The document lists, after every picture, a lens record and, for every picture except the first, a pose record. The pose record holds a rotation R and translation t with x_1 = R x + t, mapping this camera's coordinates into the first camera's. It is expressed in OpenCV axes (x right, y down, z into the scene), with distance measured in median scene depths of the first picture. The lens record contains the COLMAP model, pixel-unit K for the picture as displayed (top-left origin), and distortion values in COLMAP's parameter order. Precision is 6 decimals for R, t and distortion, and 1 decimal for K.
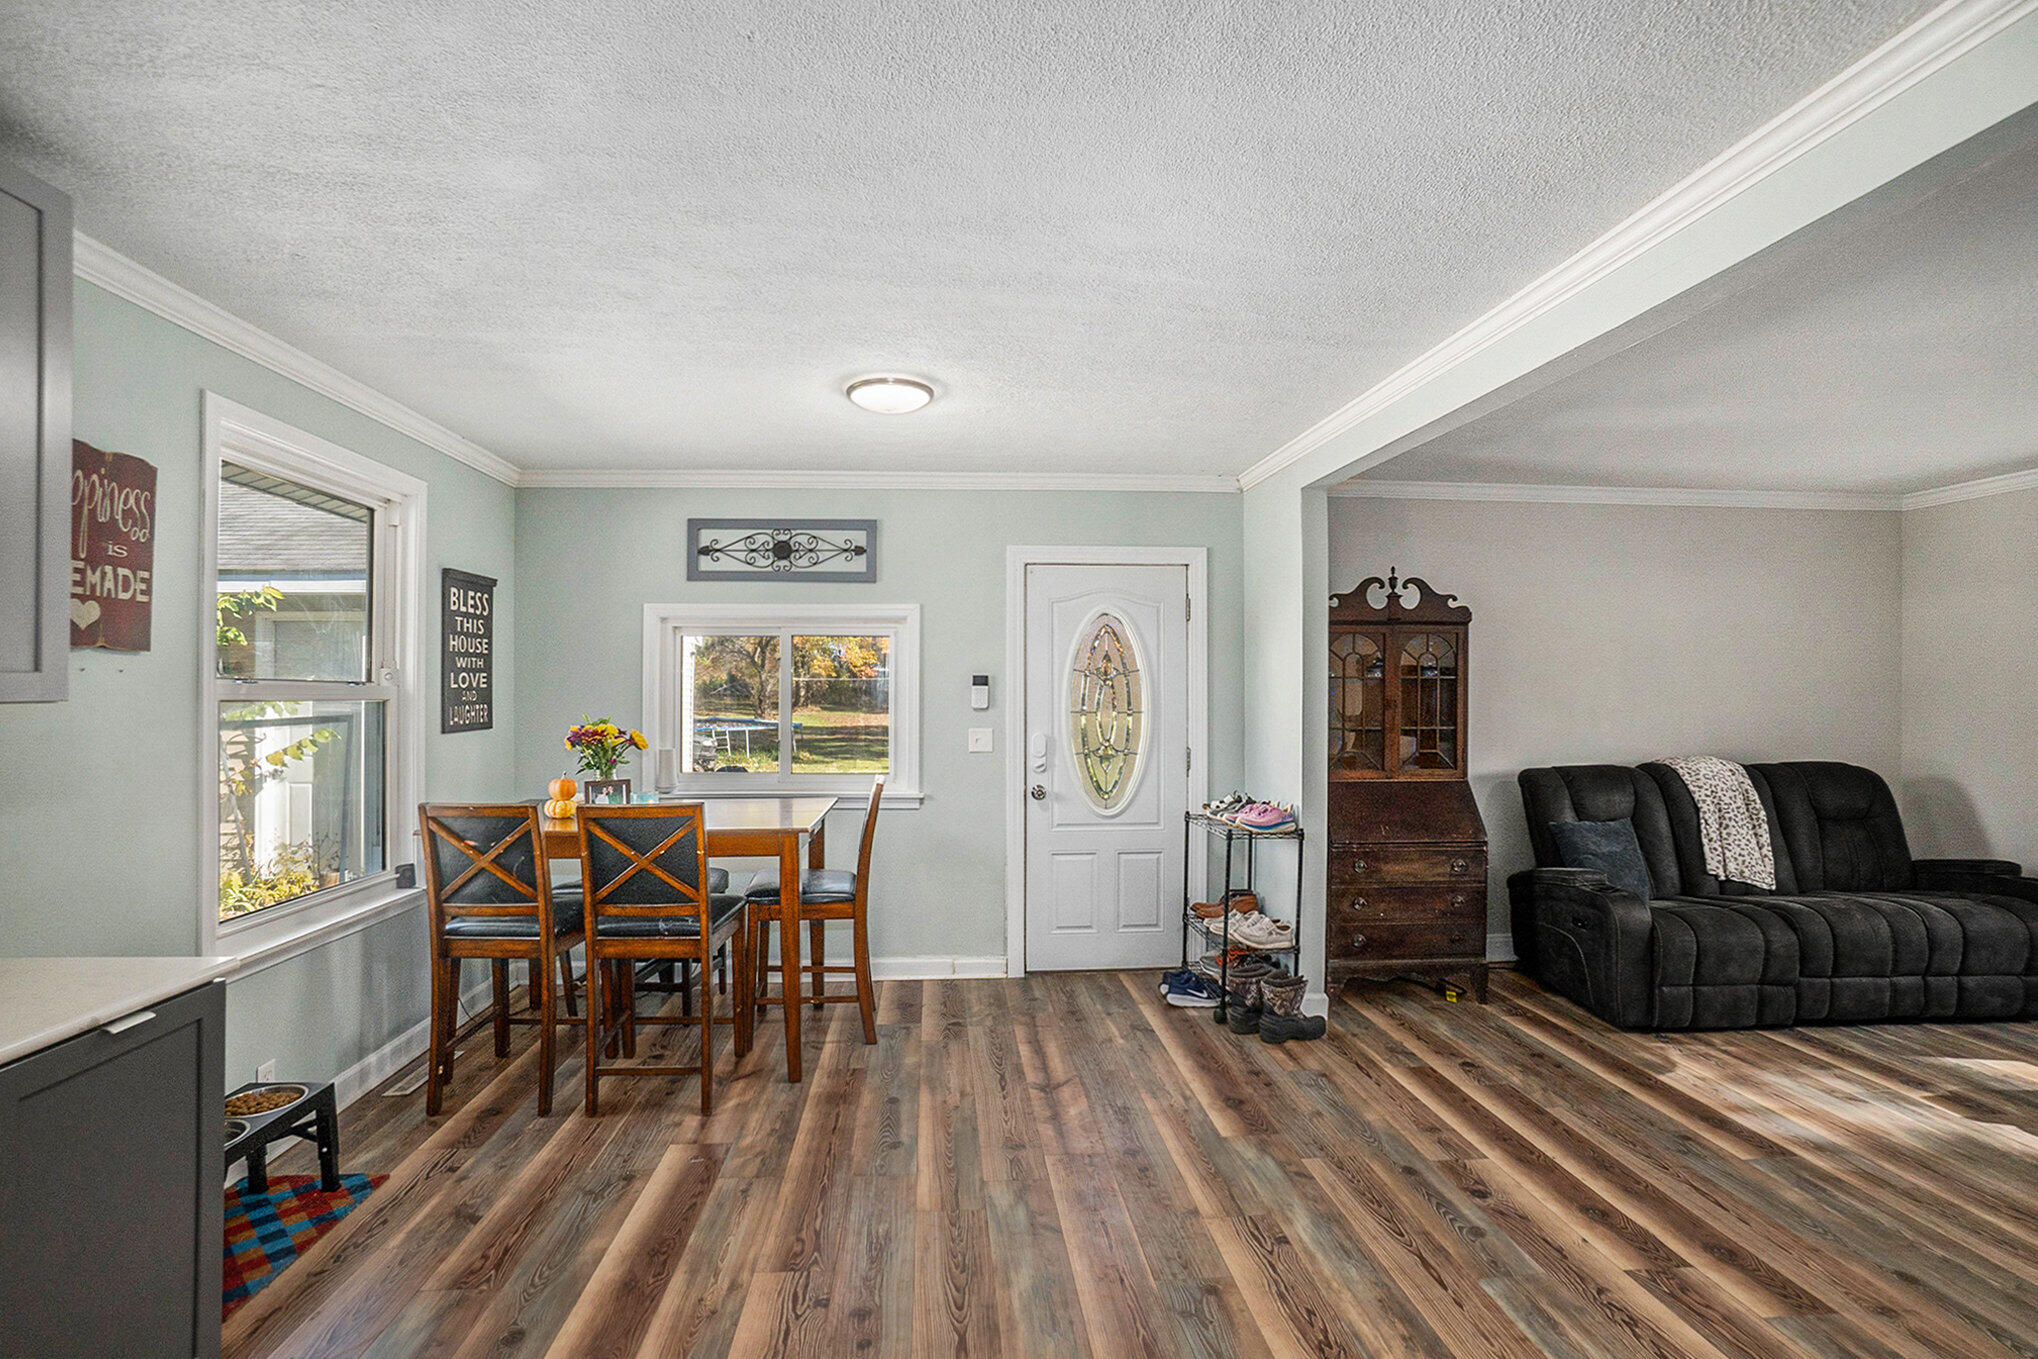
lens RADIAL K [[876.7, 0, 1014.5], [0, 876.7, 703.5], [0, 0, 1]] dist [-0.076033, 0.027217]
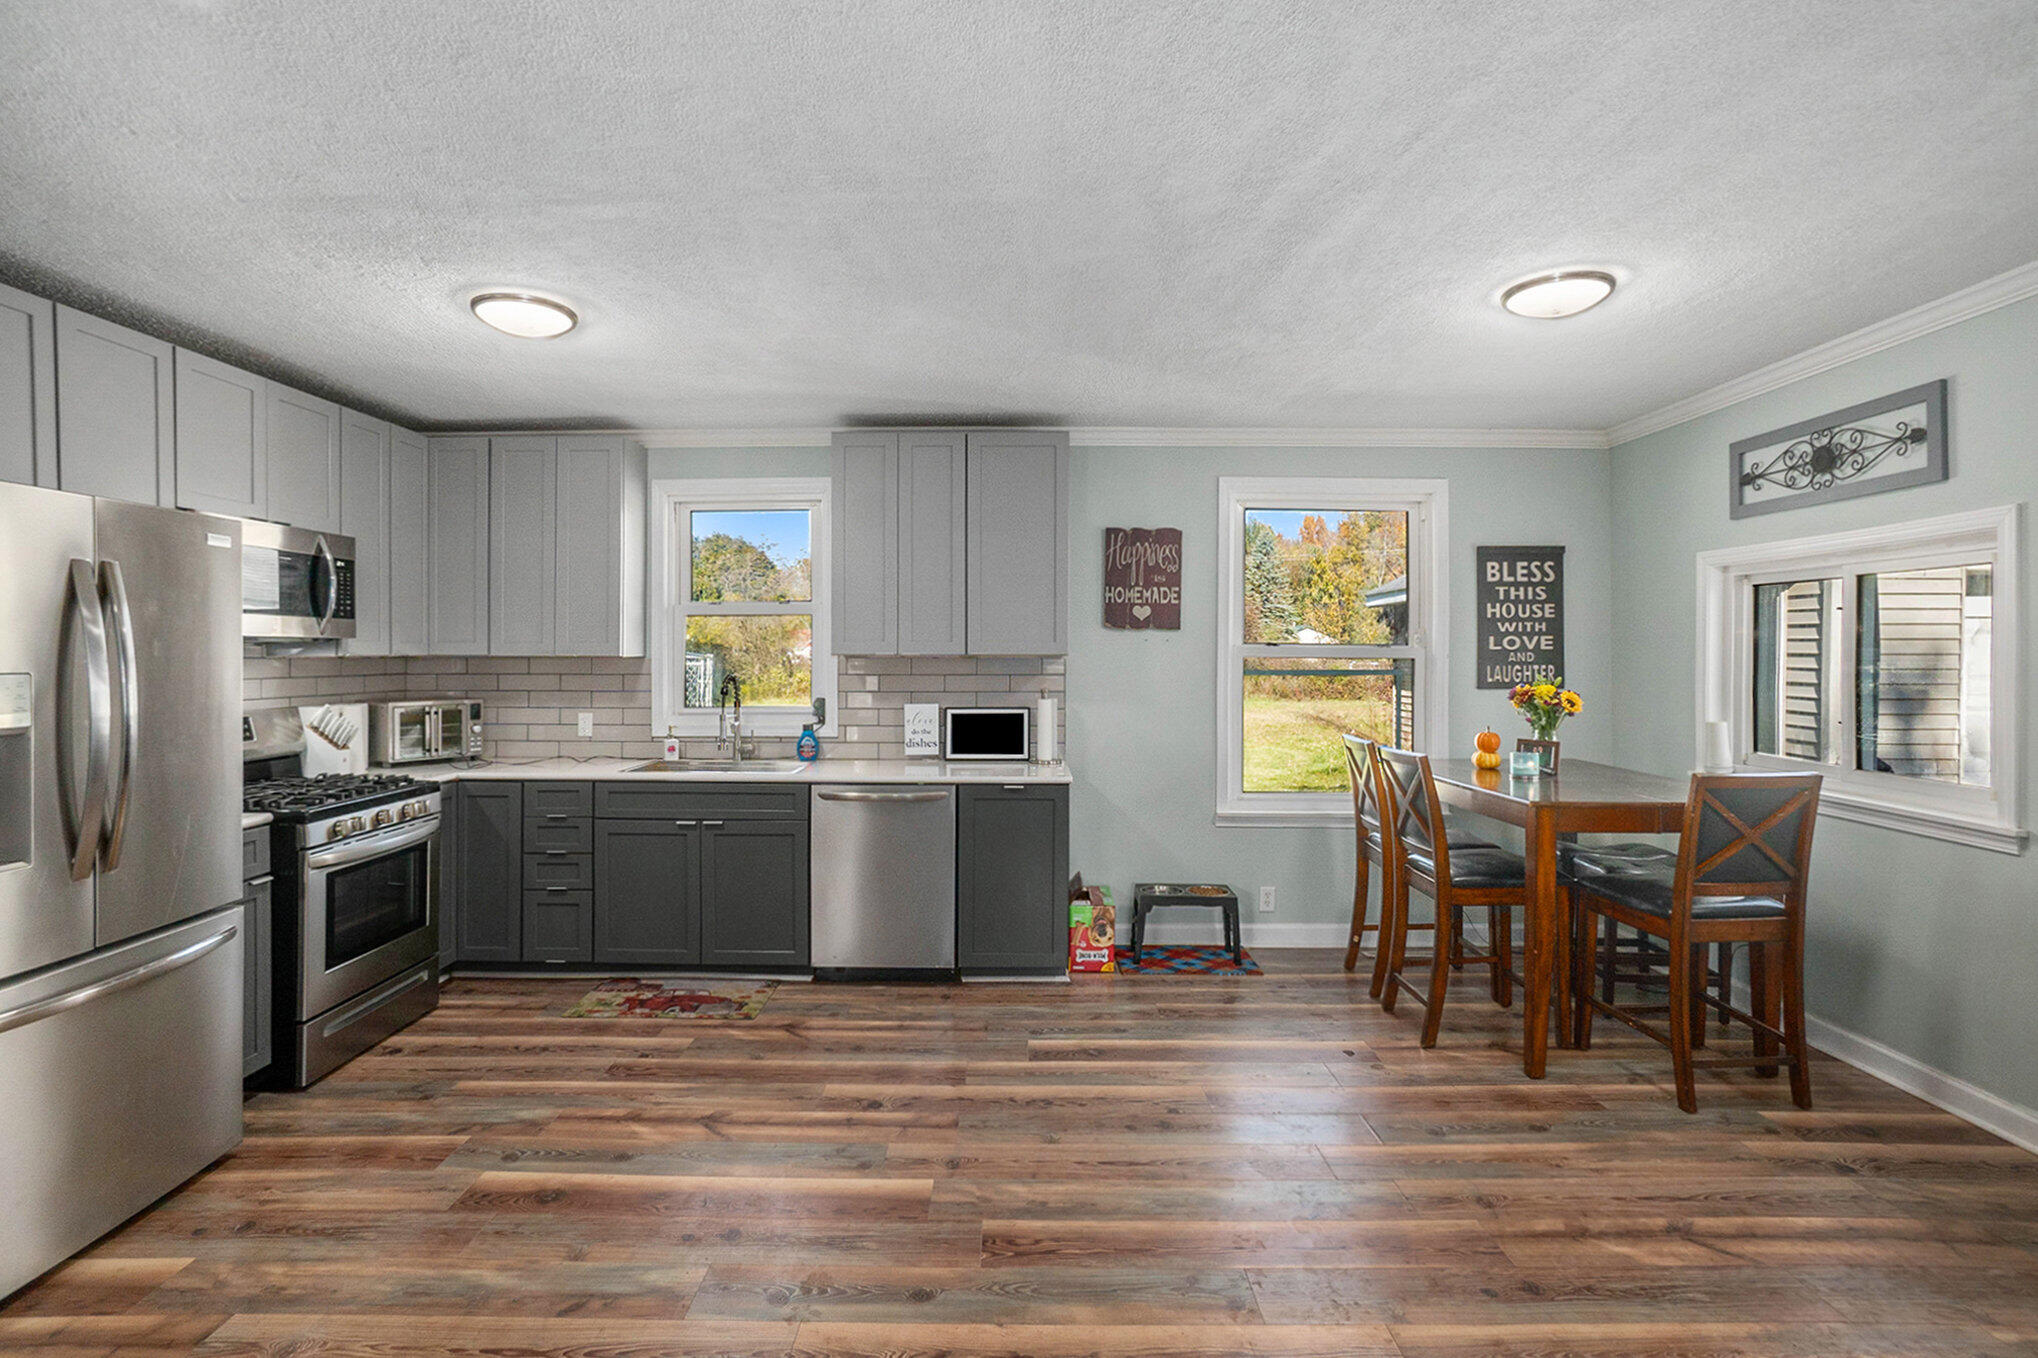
lens RADIAL K [[1003.3, 0, 1019.0], [0, 1003.3, 679.0], [0, 0, 1]] dist [-0.102560, 0.056786]
pose [[-0.062043, 0.020679, -0.997859, 0.627491], [-0.015825, 0.999639, 0.021700, 0.002369], [0.997948, 0.017137, -0.061694, 0.403653]]
